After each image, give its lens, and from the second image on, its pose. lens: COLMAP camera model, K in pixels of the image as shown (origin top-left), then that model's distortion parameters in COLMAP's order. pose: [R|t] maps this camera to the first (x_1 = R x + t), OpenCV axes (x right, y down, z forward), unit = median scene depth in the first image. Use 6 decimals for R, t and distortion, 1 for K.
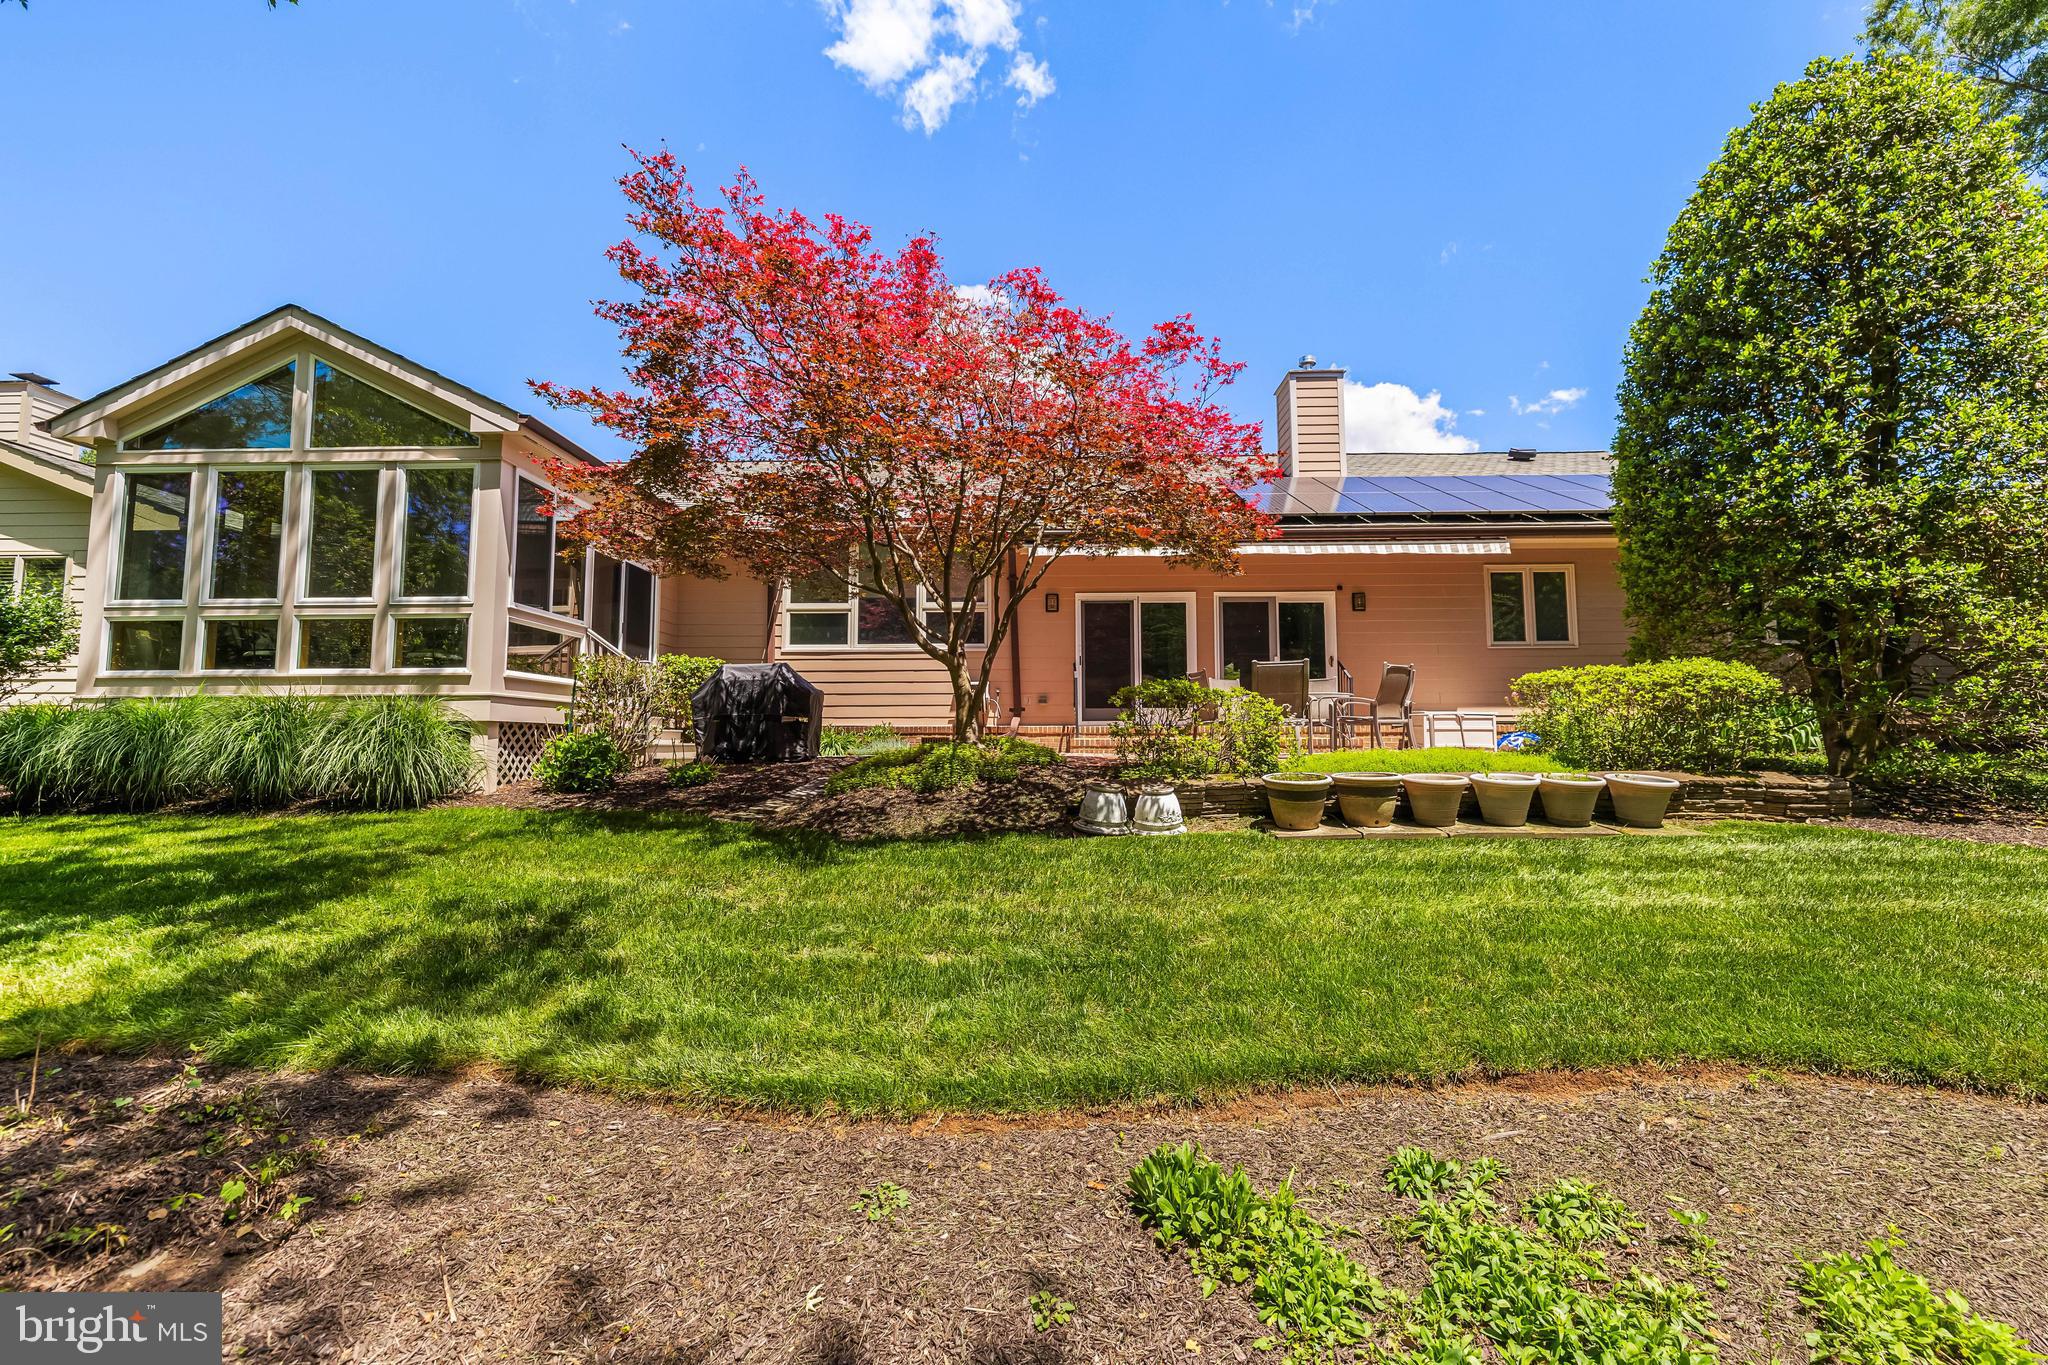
lens RADIAL K [[886.7, 0, 1033.4], [0, 886.7, 680.3], [0, 0, 1]] dist [0.002077, 0.000130]
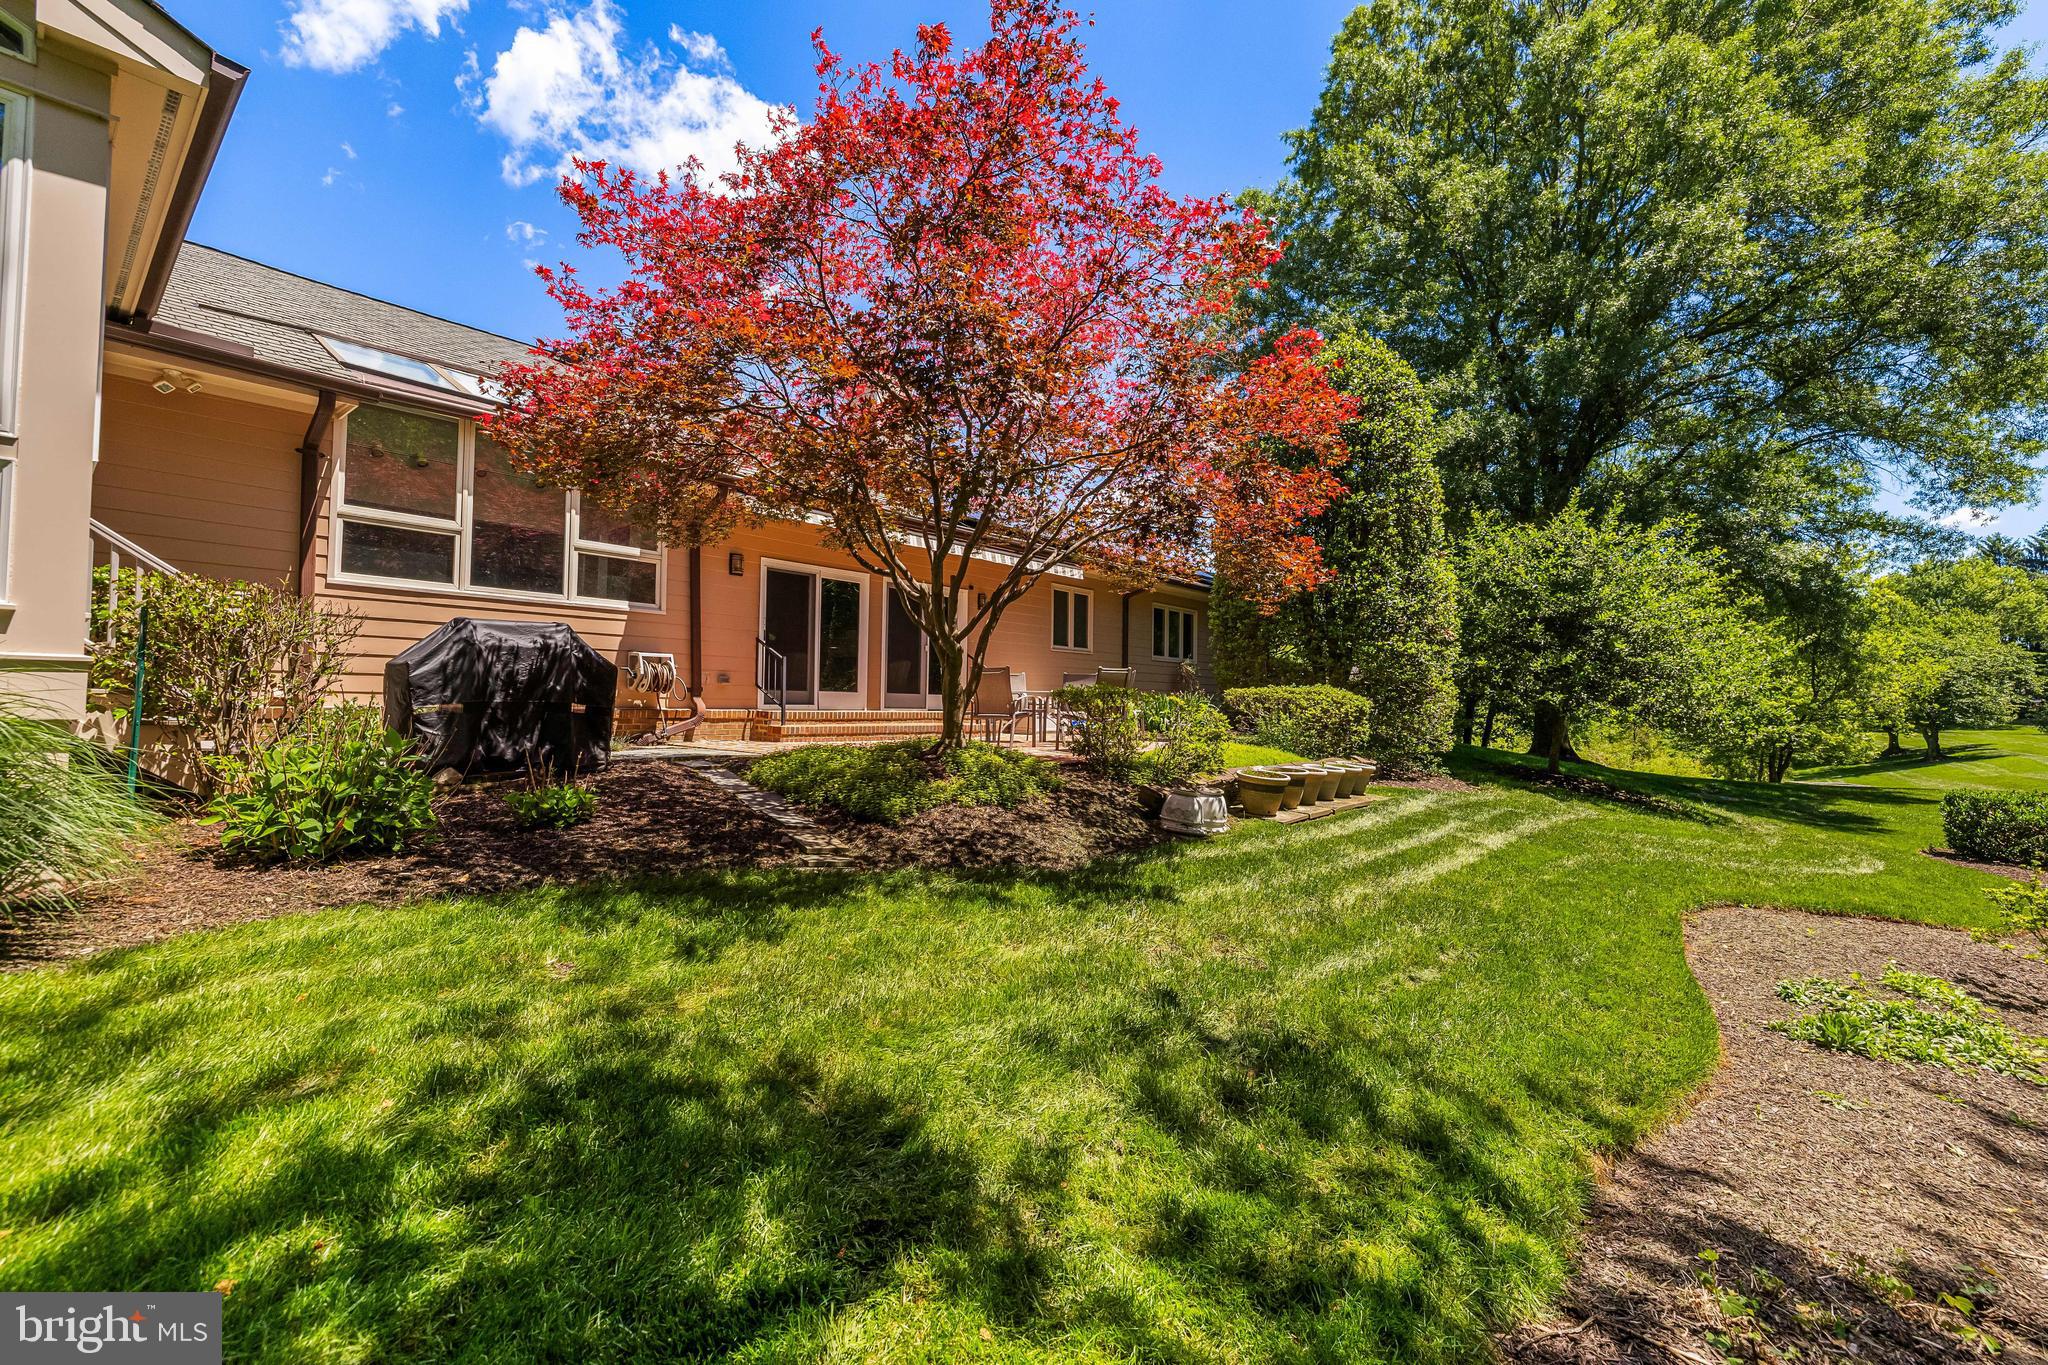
lens RADIAL K [[886.7, 0, 1025.1], [0, 886.7, 688.7], [0, 0, 1]] dist [0.002077, 0.000130]
pose [[0.625896, 0.030920, 0.779293, -0.464938], [-0.074011, 0.997059, 0.019882, -0.006541], [-0.776387, -0.070121, 0.626344, 0.246010]]
